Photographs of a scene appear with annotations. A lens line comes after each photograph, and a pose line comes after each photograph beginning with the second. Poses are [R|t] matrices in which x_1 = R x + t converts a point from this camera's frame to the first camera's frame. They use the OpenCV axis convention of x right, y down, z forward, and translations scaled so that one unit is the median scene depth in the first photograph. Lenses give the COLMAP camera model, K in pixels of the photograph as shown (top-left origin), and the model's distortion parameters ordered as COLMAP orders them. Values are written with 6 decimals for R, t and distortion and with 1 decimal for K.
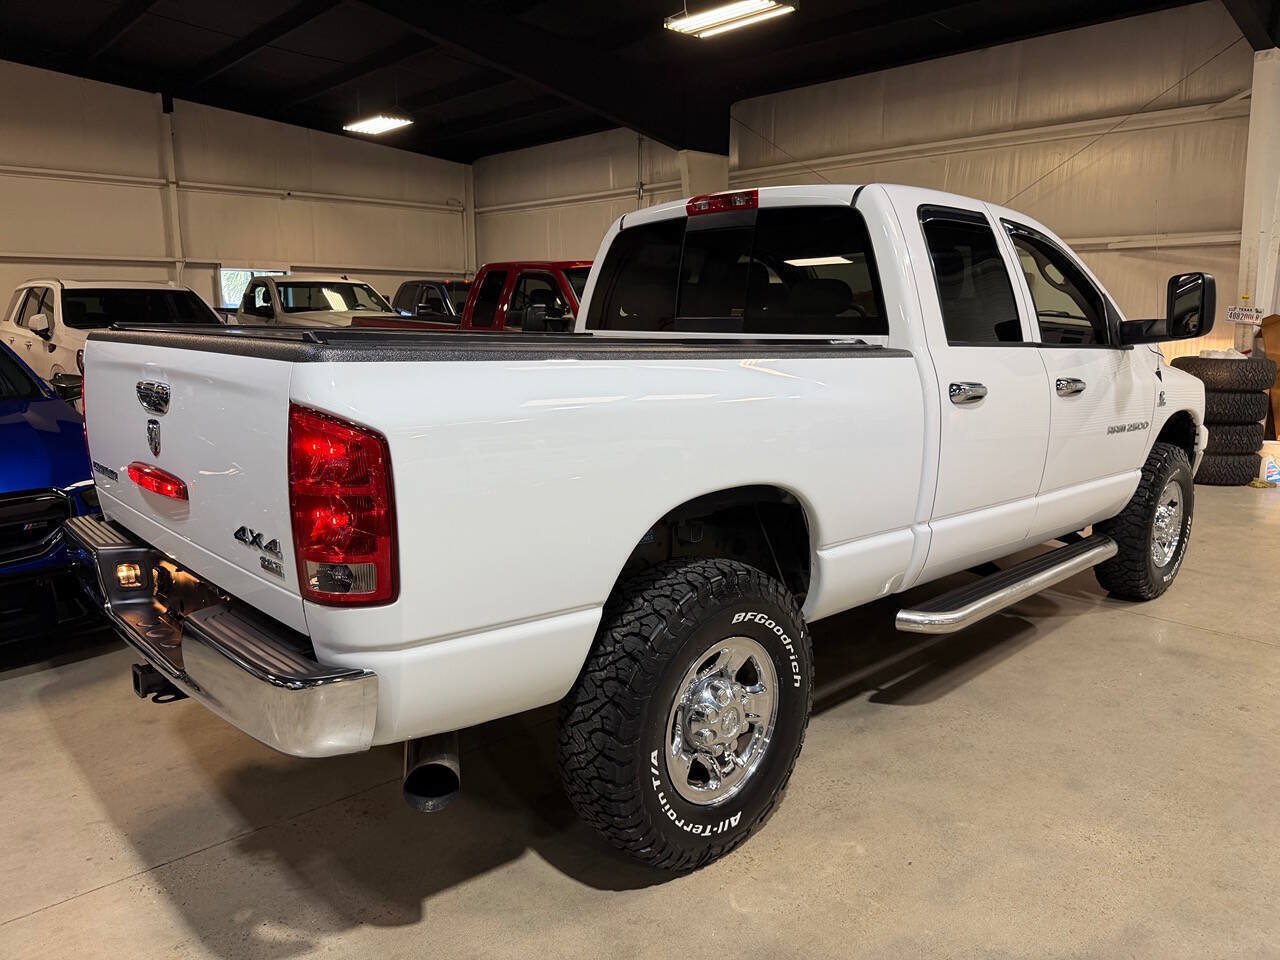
lens RADIAL K [[913.3, 0, 661.2], [0, 913.3, 464.8], [0, 0, 1]] dist [0.036933, -0.049255]
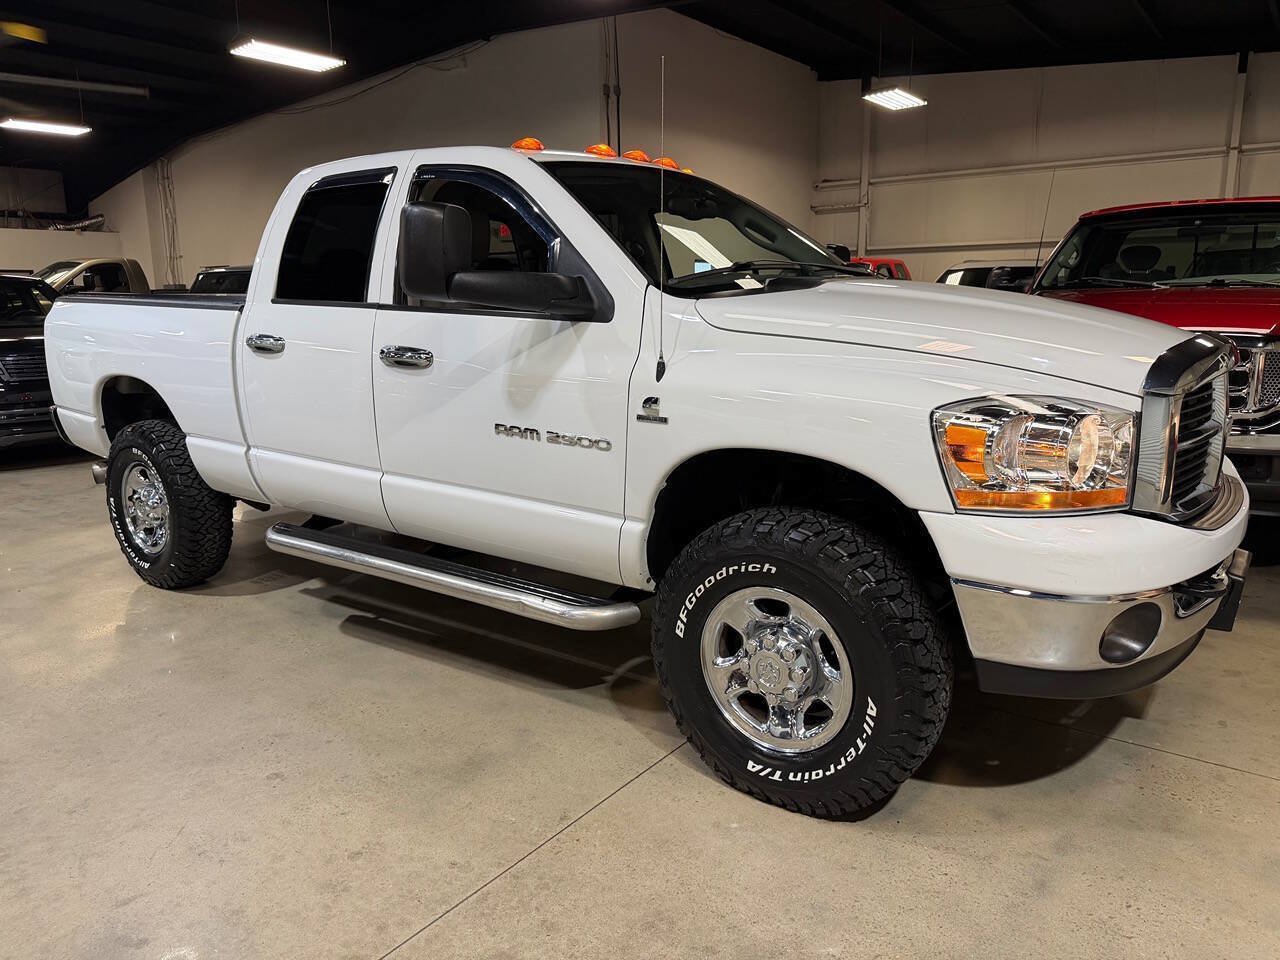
lens RADIAL K [[913.3, 0, 638.9], [0, 913.3, 479.2], [0, 0, 1]] dist [0.036933, -0.049255]
pose [[0.168202, 0.184392, -0.968353, 1.480711], [-0.150356, 0.975654, 0.159665, -0.160137], [0.974218, 0.118741, 0.191832, 1.191380]]
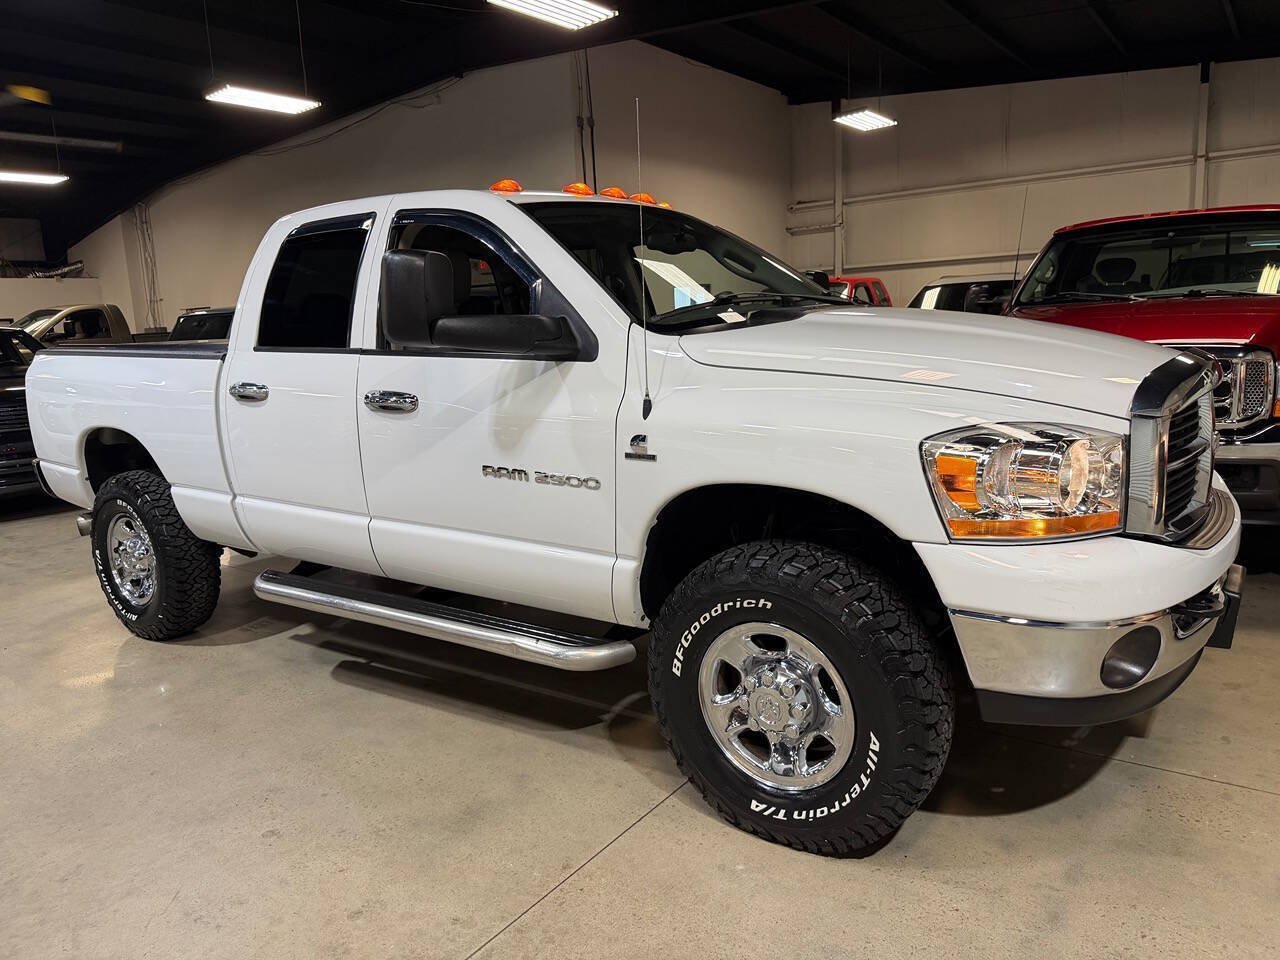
lens RADIAL K [[913.3, 0, 632.7], [0, 913.3, 475.8], [0, 0, 1]] dist [0.036933, -0.049255]
pose [[0.182109, 0.149885, -0.971788, 1.474135], [-0.114036, 0.984864, 0.130532, -0.172186], [0.976643, 0.087048, 0.196445, 1.188249]]
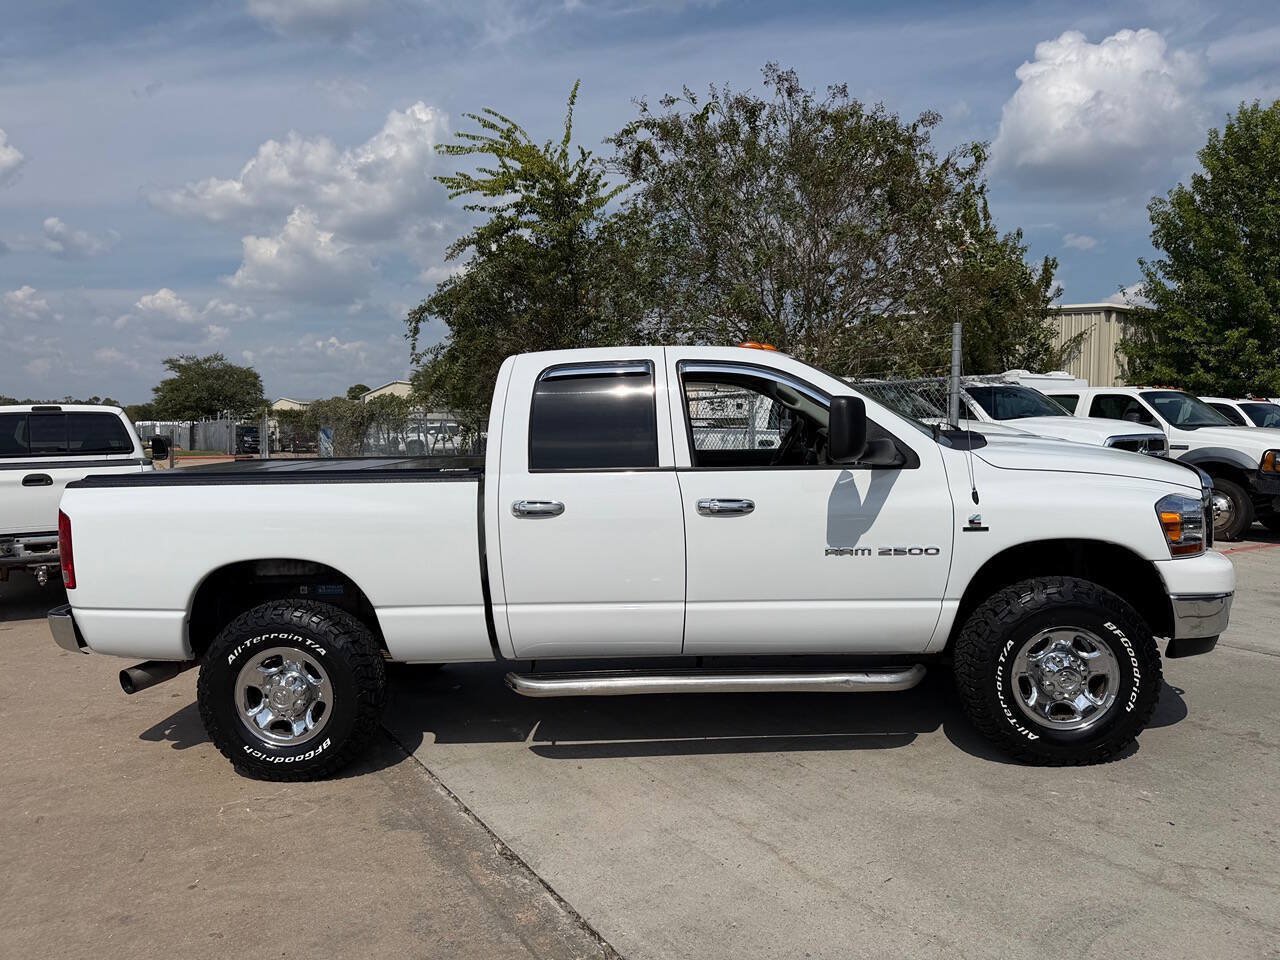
lens RADIAL K [[904.6, 0, 632.4], [0, 904.6, 485.8], [0, 0, 1]] dist [0.034477, -0.028841]
pose [[0.684480, 0.022180, -0.728694, 1.281196], [-0.070433, 0.996873, -0.035816, -0.071573], [0.725621, 0.075840, 0.683903, 0.215784]]
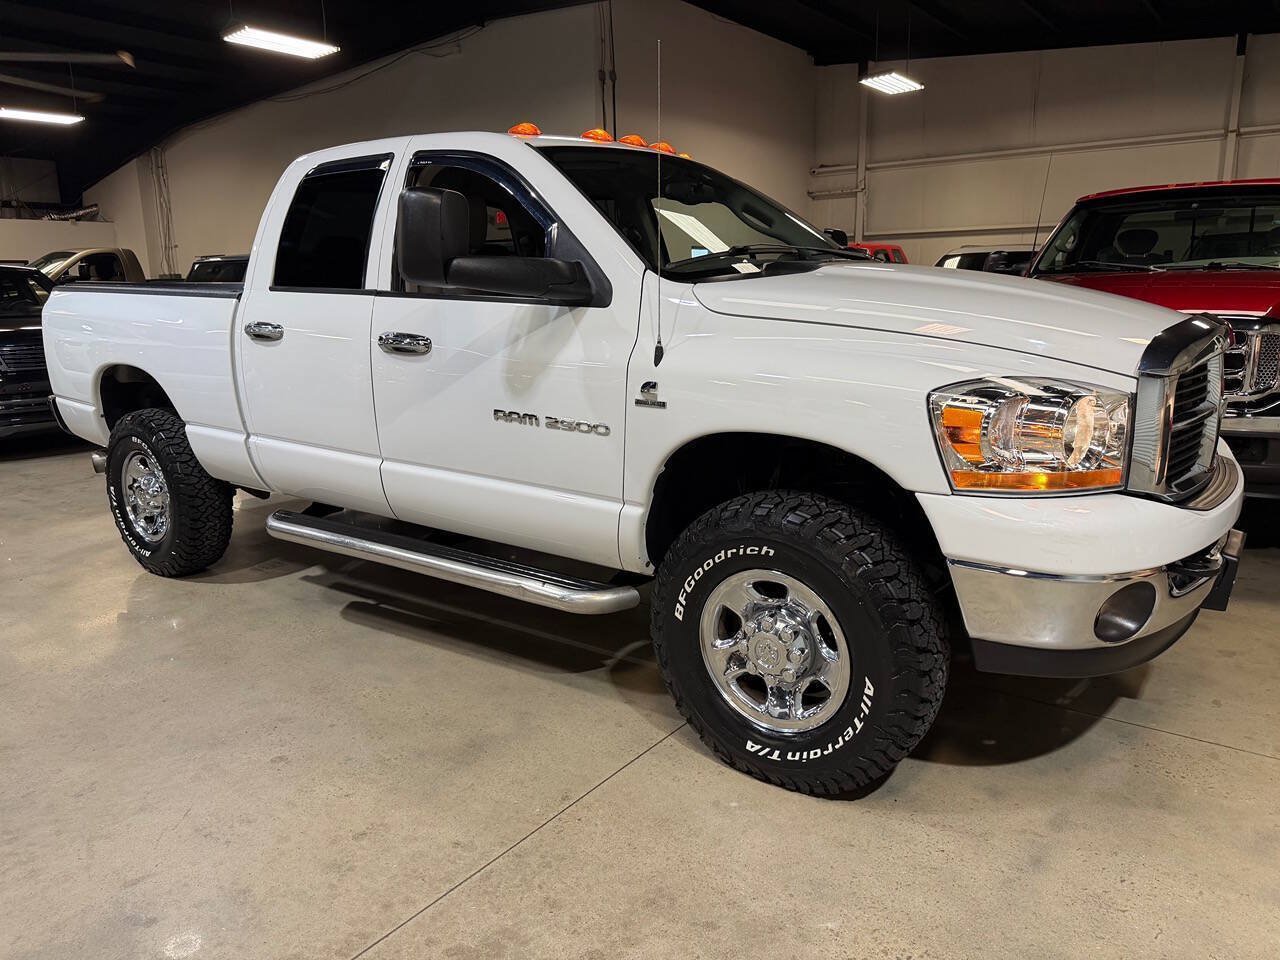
lens RADIAL K [[913.3, 0, 636.9], [0, 913.3, 480.8], [0, 0, 1]] dist [0.036933, -0.049255]
pose [[0.169725, 0.197609, -0.965476, 1.486174], [-0.145103, 0.974023, 0.173850, -0.157437], [0.974751, 0.110587, 0.193990, 1.189846]]
